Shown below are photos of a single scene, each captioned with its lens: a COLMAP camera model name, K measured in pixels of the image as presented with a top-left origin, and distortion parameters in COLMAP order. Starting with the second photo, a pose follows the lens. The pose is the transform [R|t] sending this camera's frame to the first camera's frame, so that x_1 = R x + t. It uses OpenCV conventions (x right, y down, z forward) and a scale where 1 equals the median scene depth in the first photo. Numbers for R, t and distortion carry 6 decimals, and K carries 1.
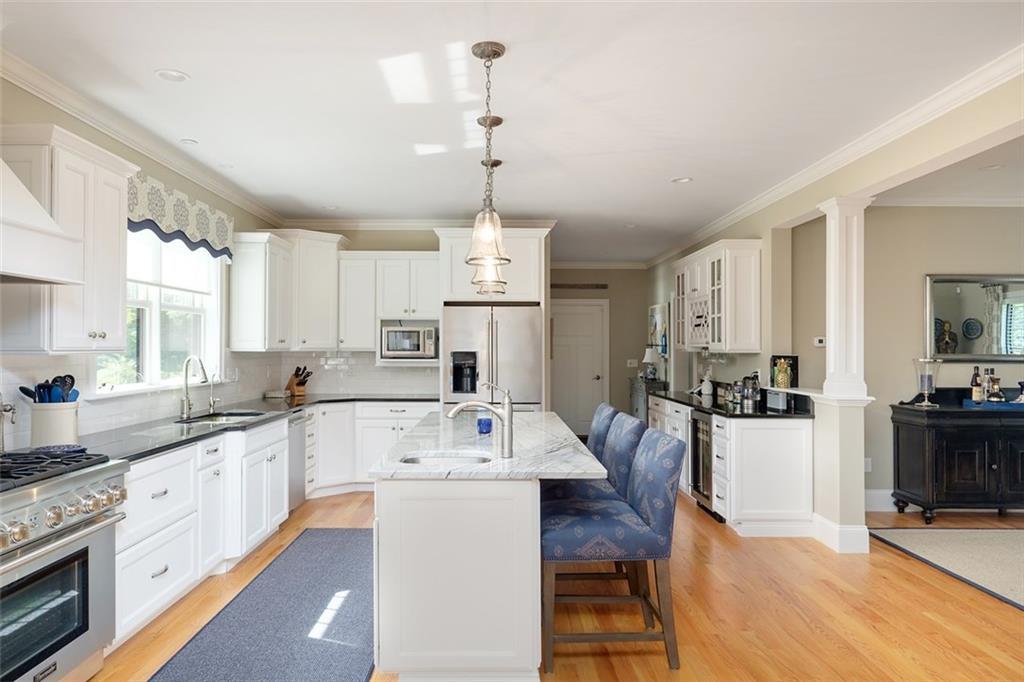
lens RADIAL K [[702.2, 0, 477.1], [0, 702.2, 343.1], [0, 0, 1]] dist [0.002718, 0.001941]
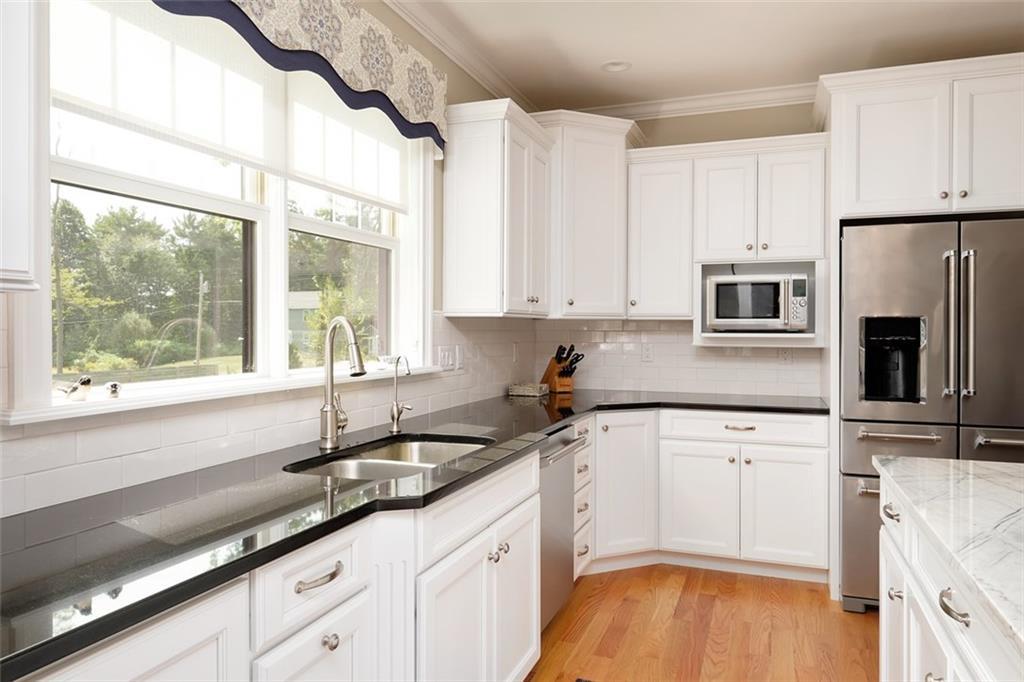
lens RADIAL K [[702.2, 0, 477.1], [0, 702.2, 343.1], [0, 0, 1]] dist [0.002718, 0.001941]
pose [[0.932229, 0.005754, -0.361823, -0.112346], [0.003610, 0.999676, 0.025200, 0.017395], [0.361850, -0.024799, 0.931906, 0.445821]]
